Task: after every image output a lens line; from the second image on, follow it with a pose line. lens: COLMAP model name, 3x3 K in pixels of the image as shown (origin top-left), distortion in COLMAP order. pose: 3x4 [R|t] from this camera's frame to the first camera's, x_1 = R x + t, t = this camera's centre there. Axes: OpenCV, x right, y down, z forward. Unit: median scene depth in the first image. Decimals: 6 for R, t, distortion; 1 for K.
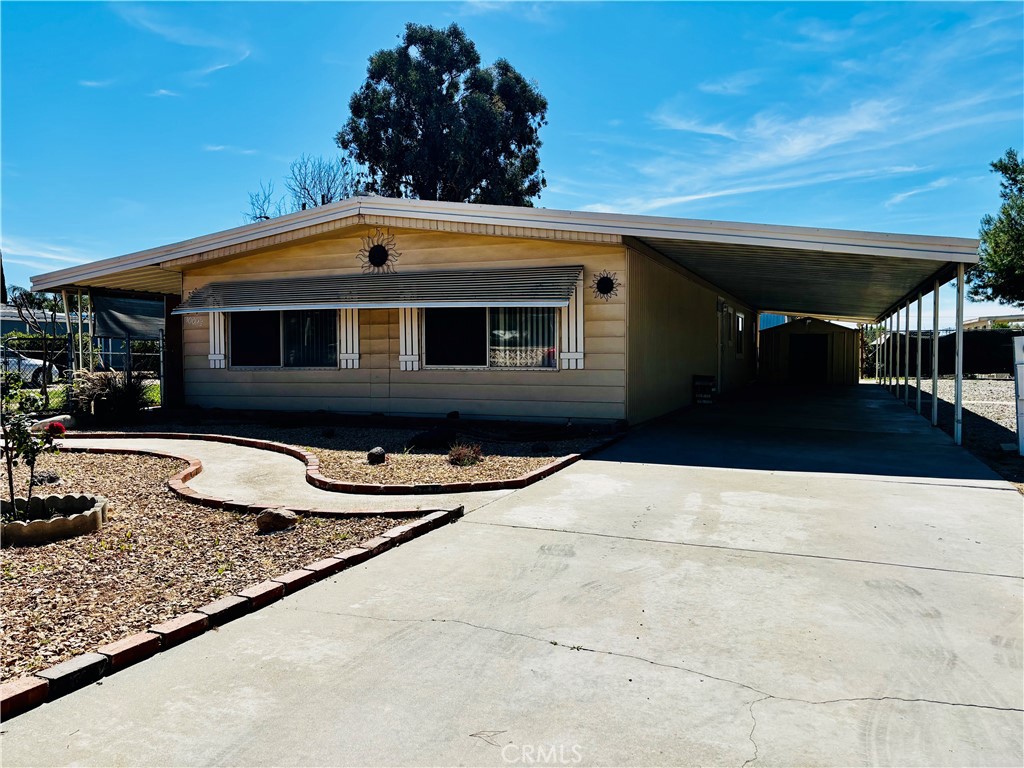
lens RADIAL K [[772.6, 0, 527.9], [0, 772.6, 382.2], [0, 0, 1]] dist [0.043732, -0.042886]
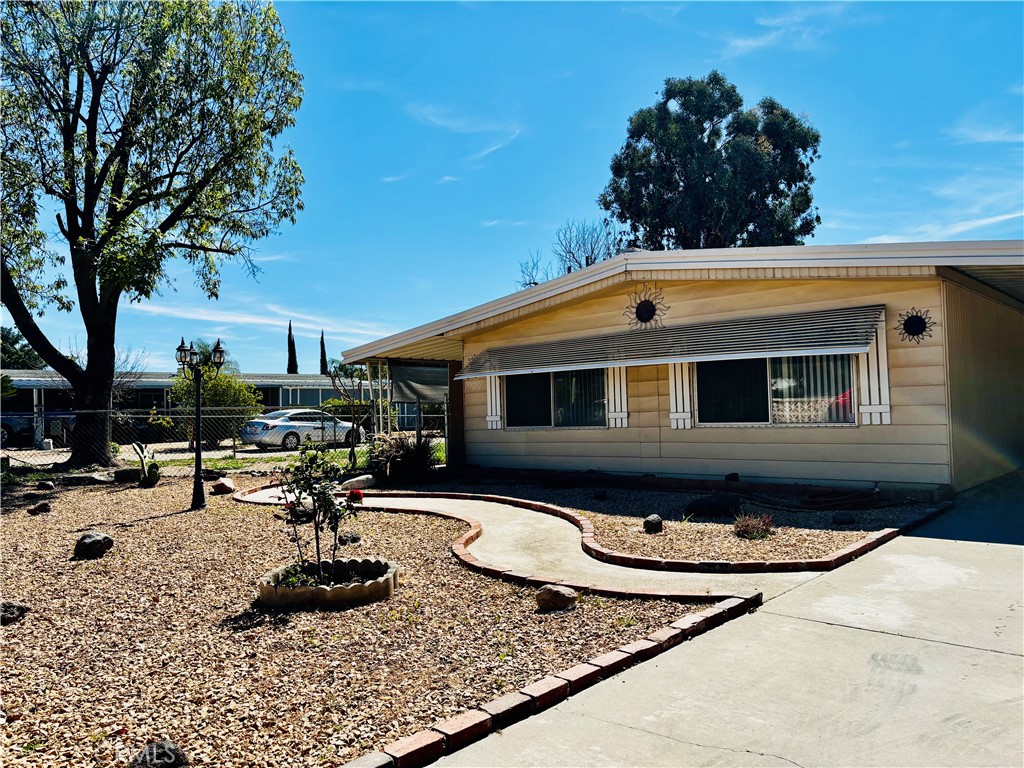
lens RADIAL K [[779.8, 0, 512.1], [0, 779.8, 389.6], [0, 0, 1]] dist [0.028488, -0.002941]
pose [[0.937029, -0.035596, -0.347432, -0.012968], [0.014446, 0.997891, -0.063277, -0.005346], [0.348952, 0.054274, 0.935568, 0.030196]]
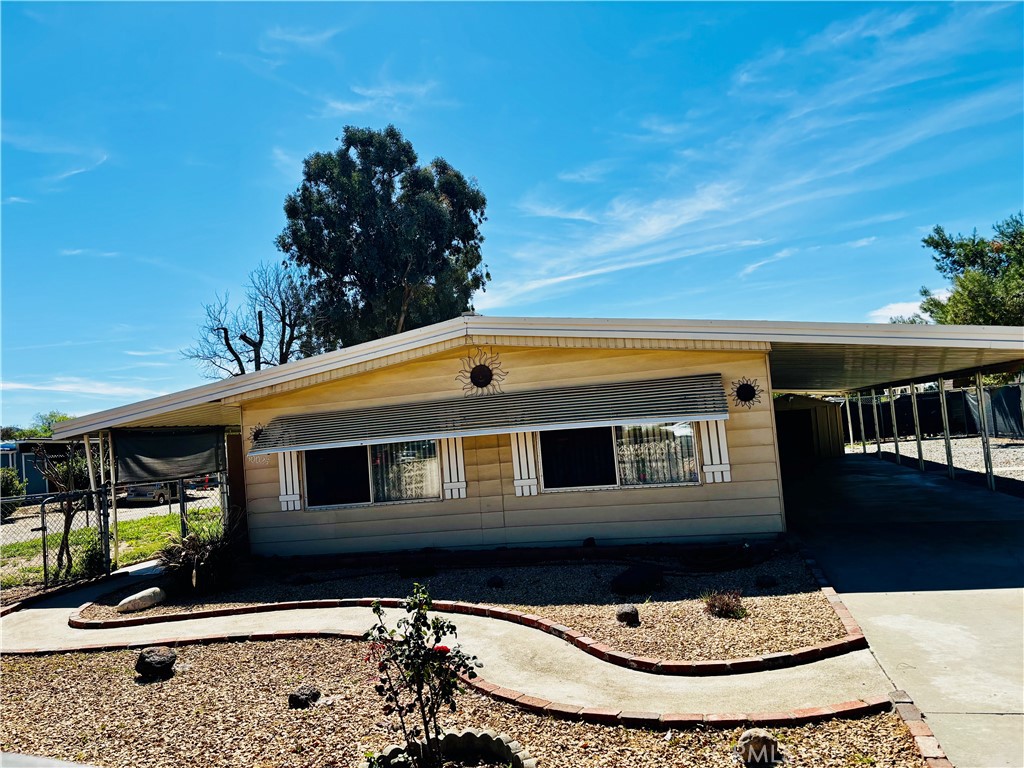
lens RADIAL K [[771.1, 0, 521.4], [0, 771.1, 389.8], [0, 0, 1]] dist [0.066048, -0.064349]
pose [[0.987504, -0.071179, 0.140607, -0.274519], [0.084082, 0.992561, -0.088055, -0.059288], [-0.133293, 0.098777, 0.986142, 0.069206]]
